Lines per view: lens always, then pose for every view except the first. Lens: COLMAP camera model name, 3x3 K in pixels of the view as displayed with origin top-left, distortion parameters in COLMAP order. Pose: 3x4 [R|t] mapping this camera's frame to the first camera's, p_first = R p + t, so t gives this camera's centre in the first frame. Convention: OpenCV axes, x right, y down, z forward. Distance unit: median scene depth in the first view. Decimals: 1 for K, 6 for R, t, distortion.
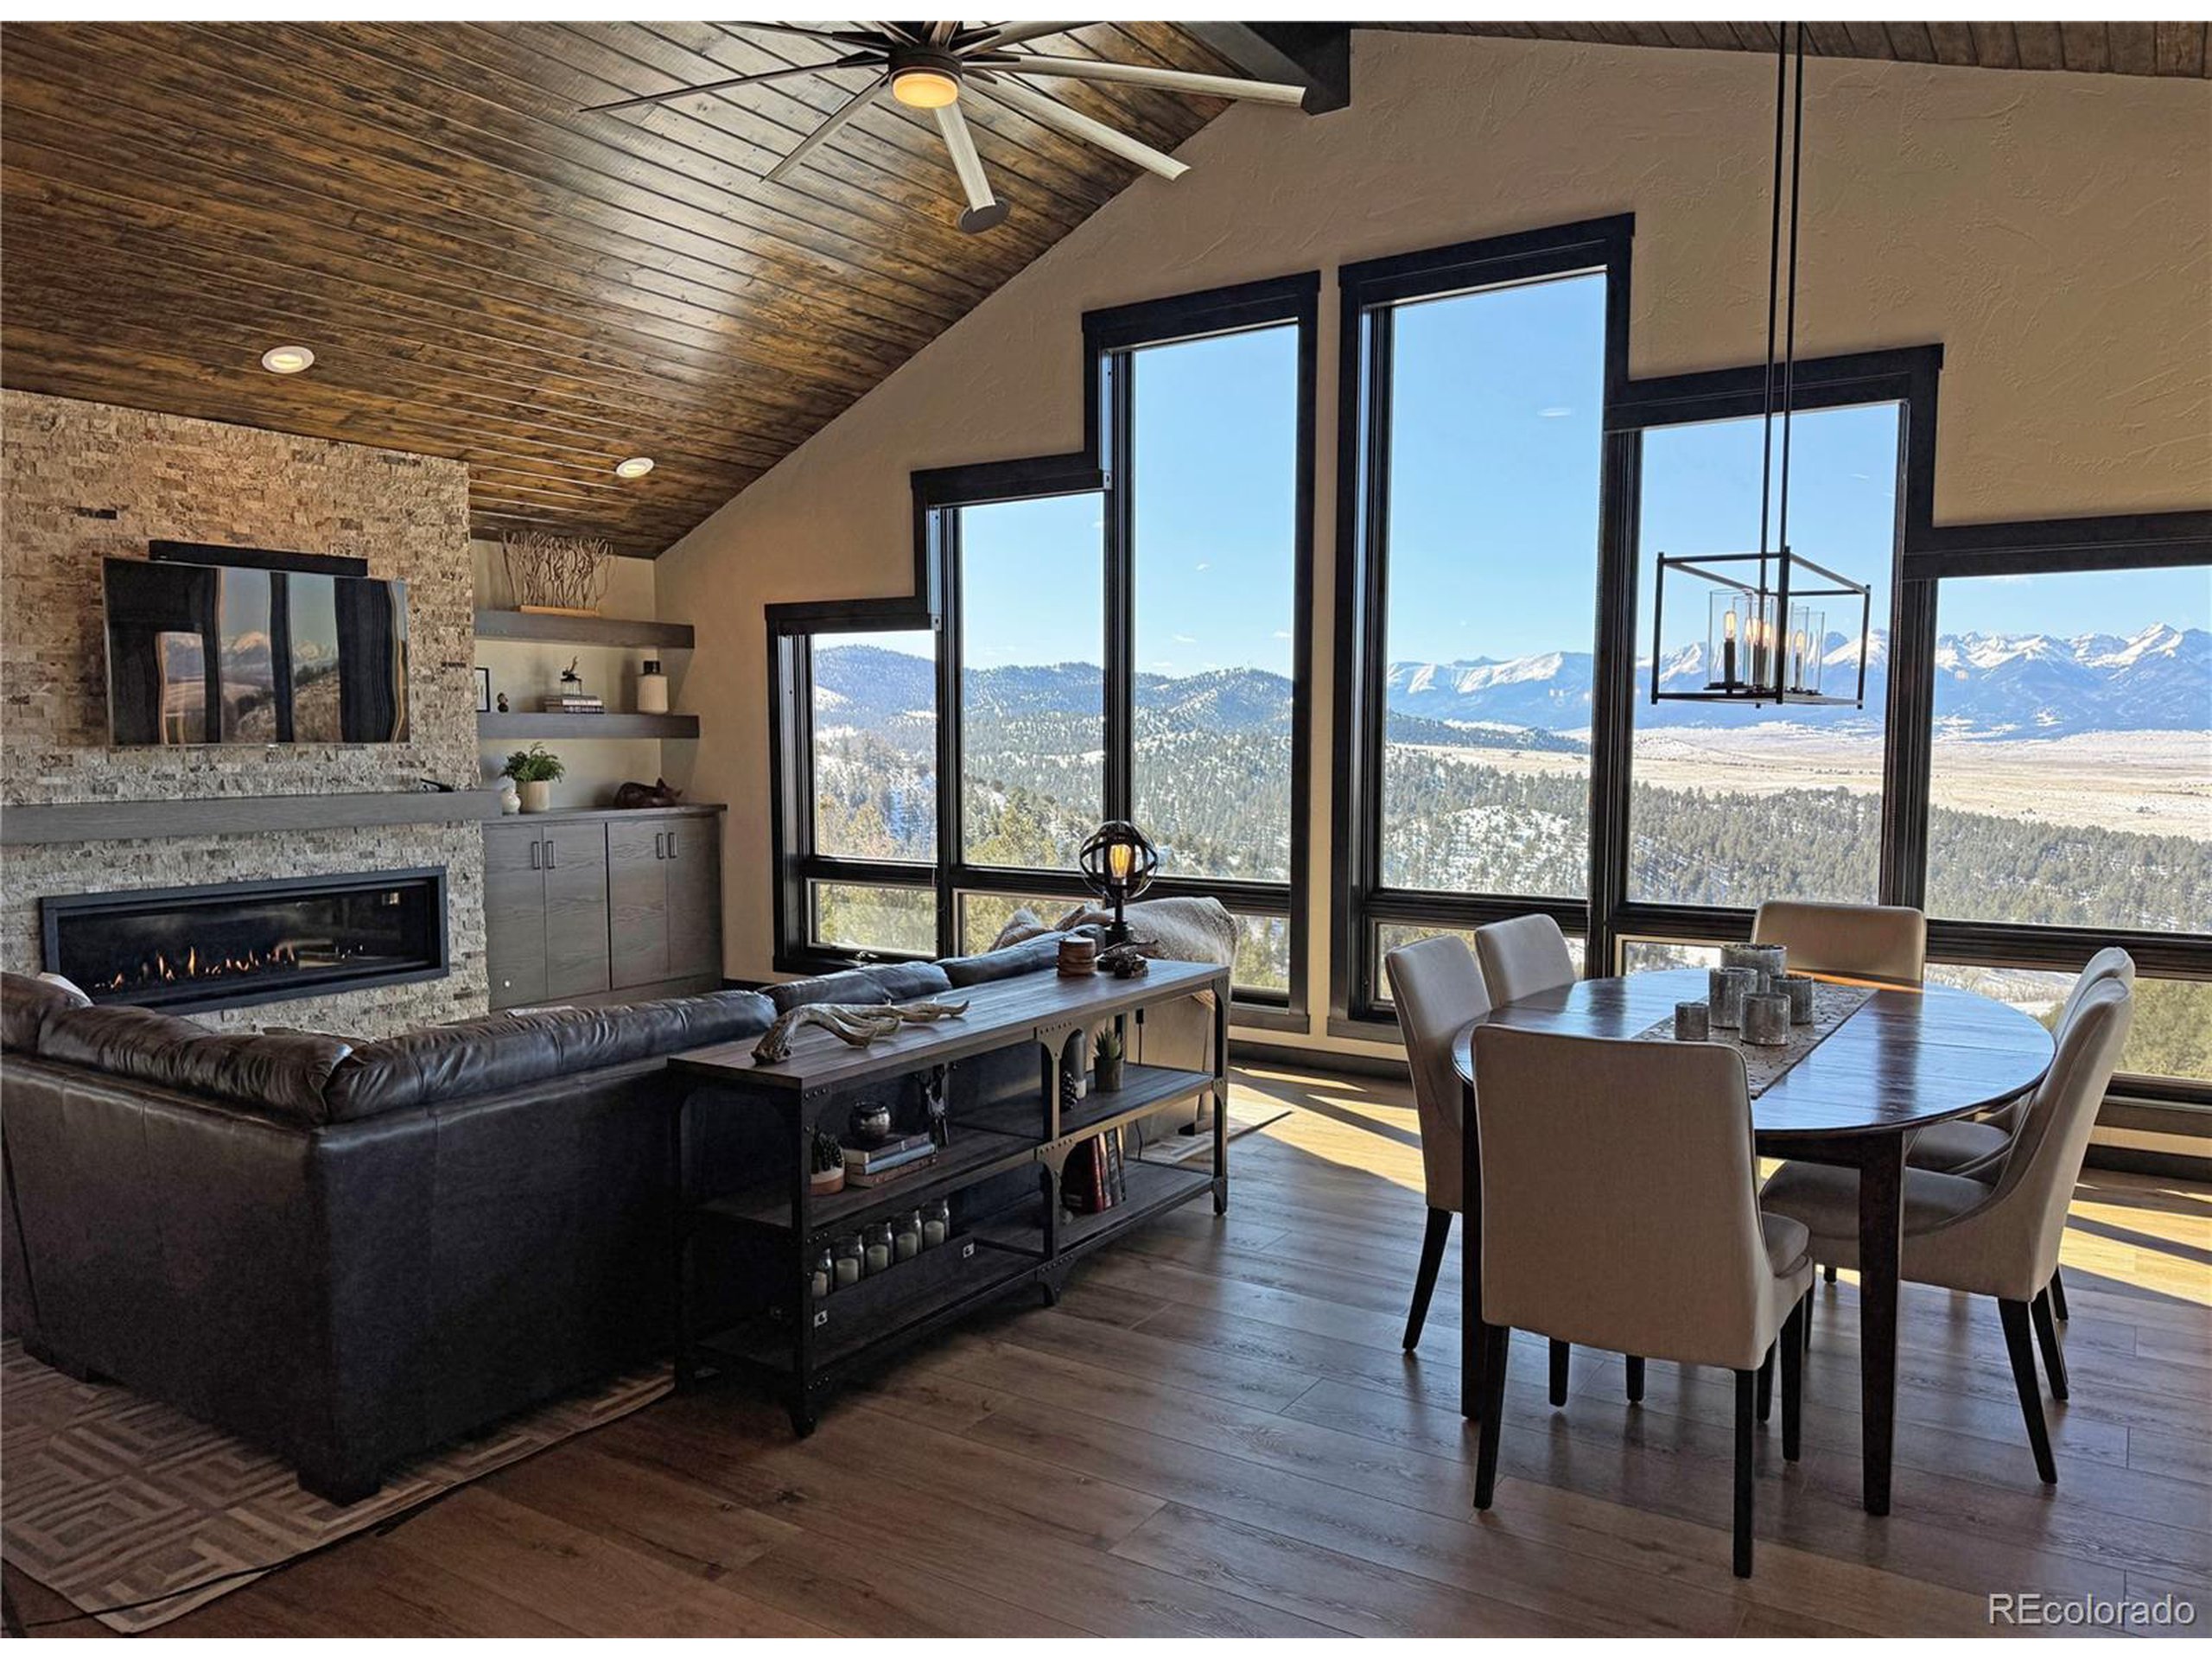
lens RADIAL K [[1566.2, 0, 1067.6], [0, 1566.2, 876.4], [0, 0, 1]] dist [0.056584, -0.062913]
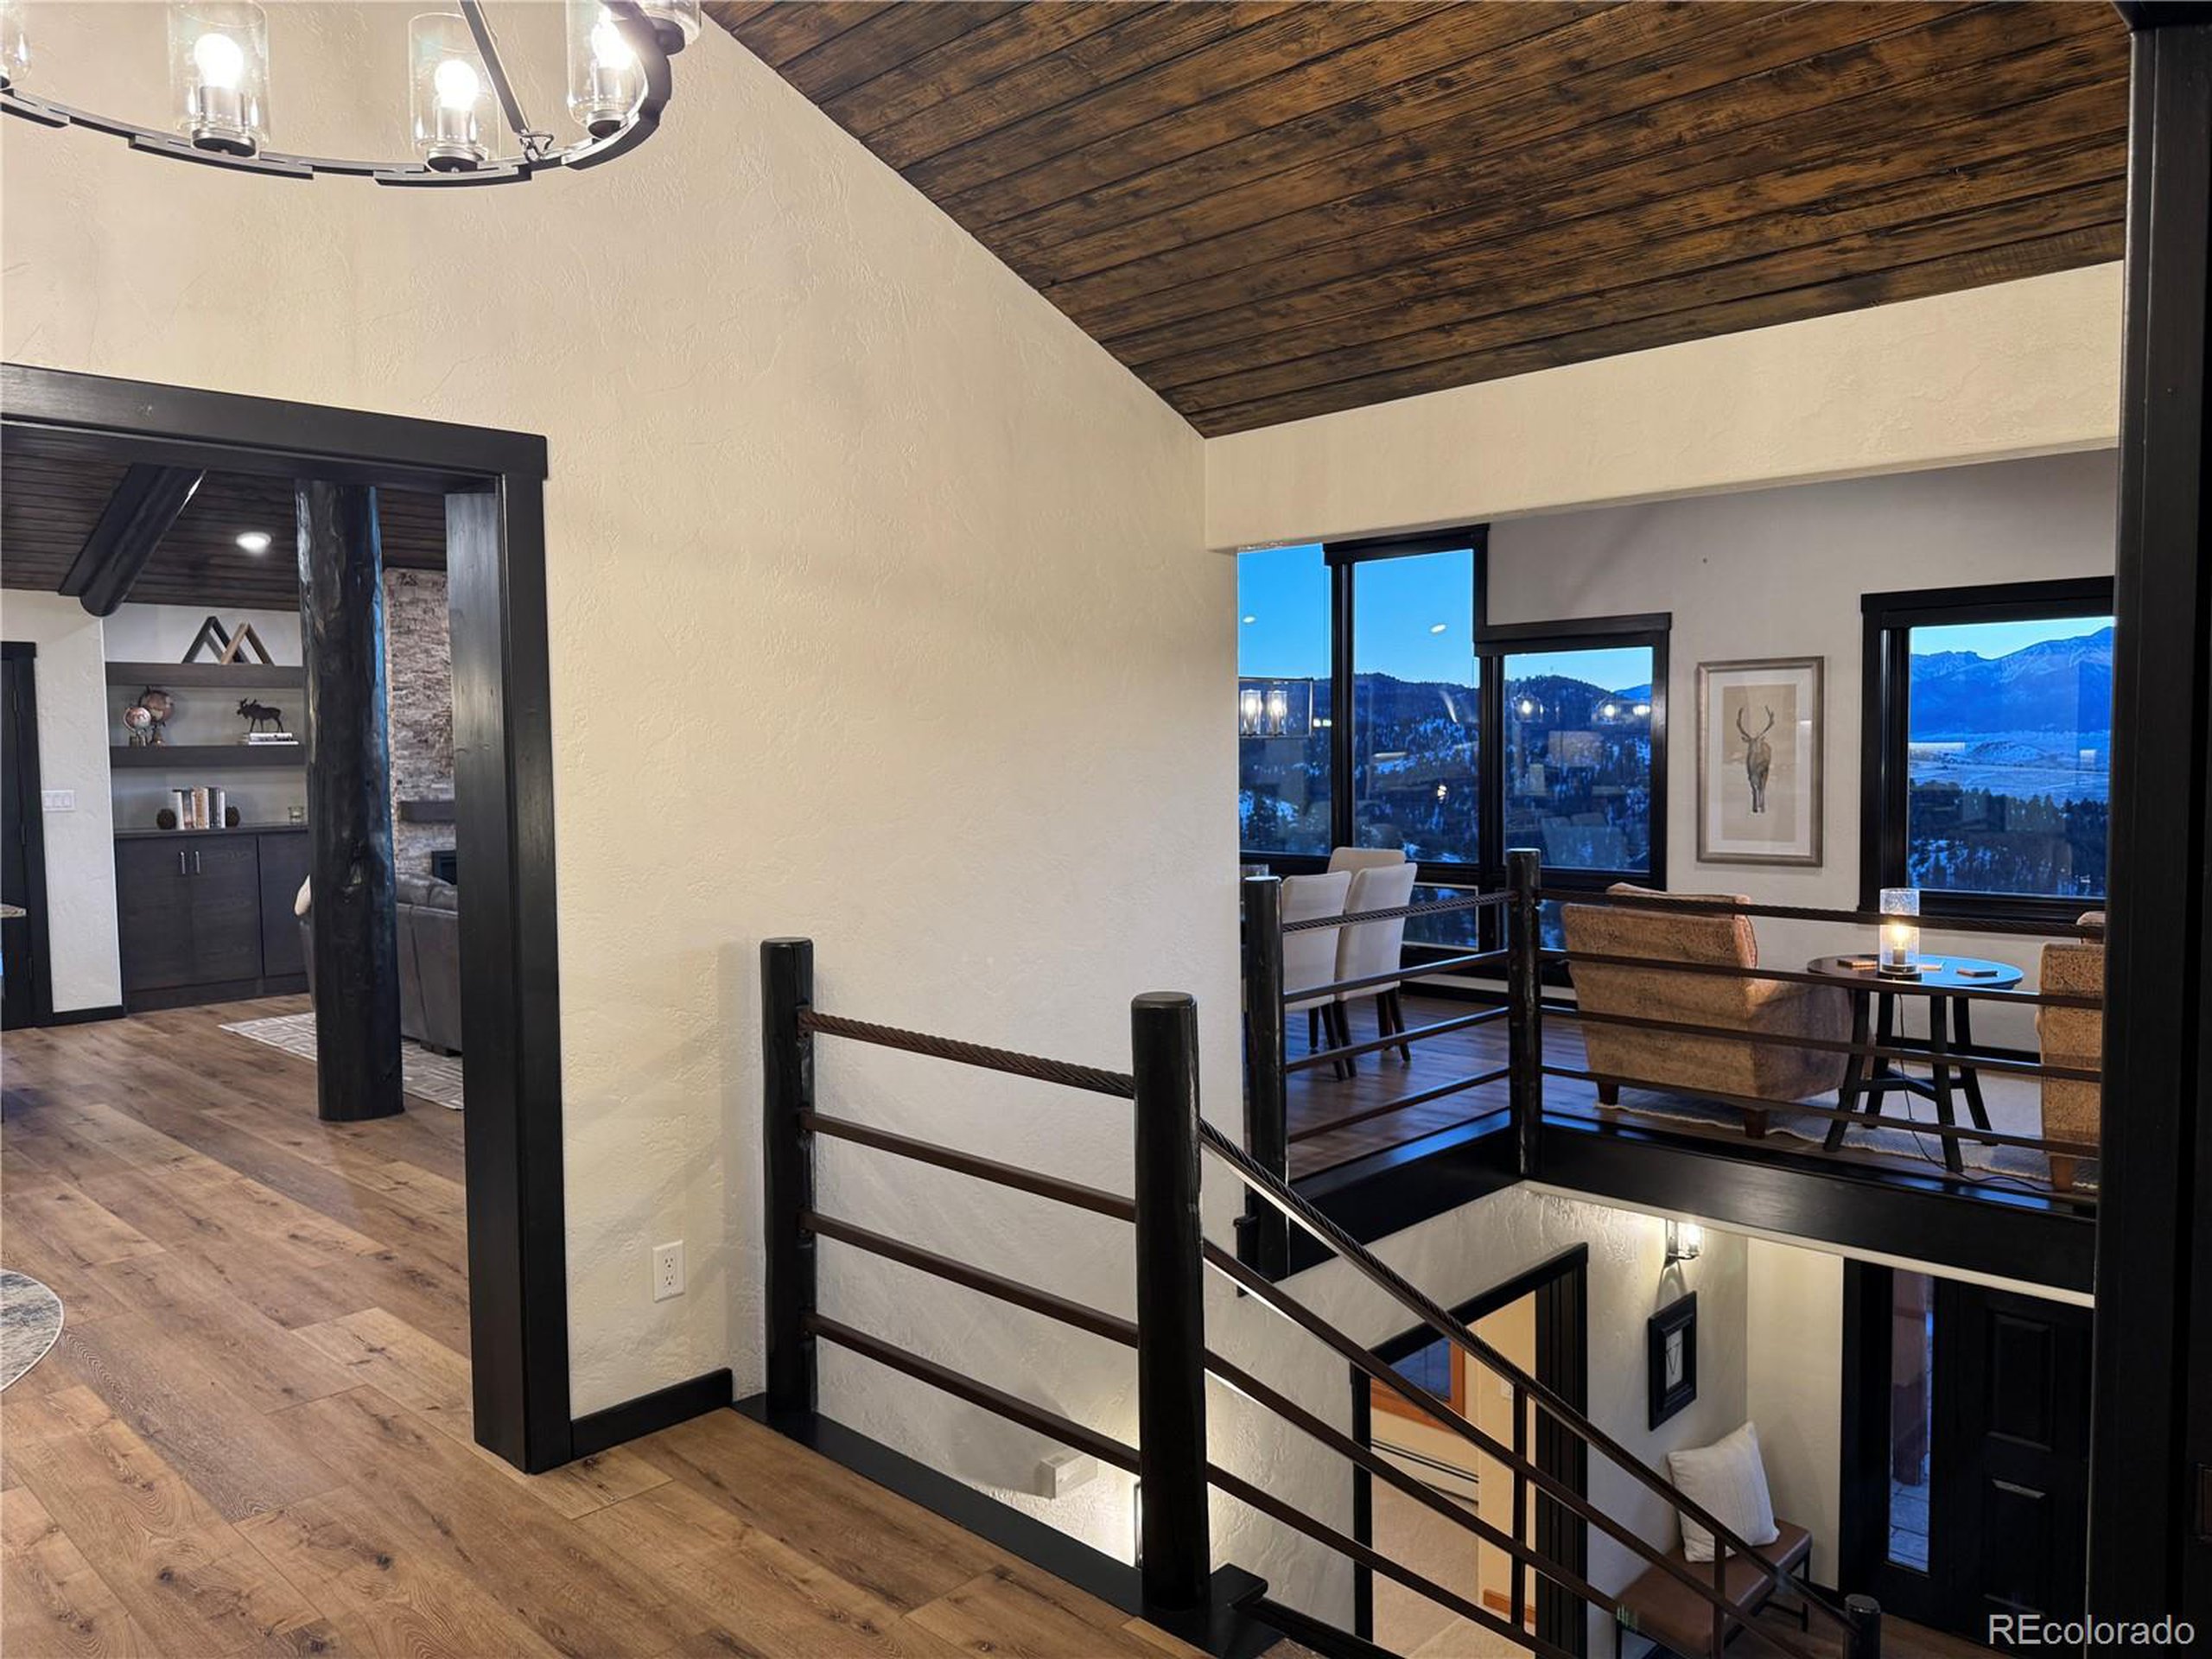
lens RADIAL K [[1566.2, 0, 1117.2], [0, 1566.2, 833.3], [0, 0, 1]] dist [0.056584, -0.062913]
pose [[0.988200, 0.000717, -0.153168, 0.324444], [-0.005841, 0.999438, -0.033010, 0.039546], [0.153059, 0.033515, 0.987649, -0.535870]]
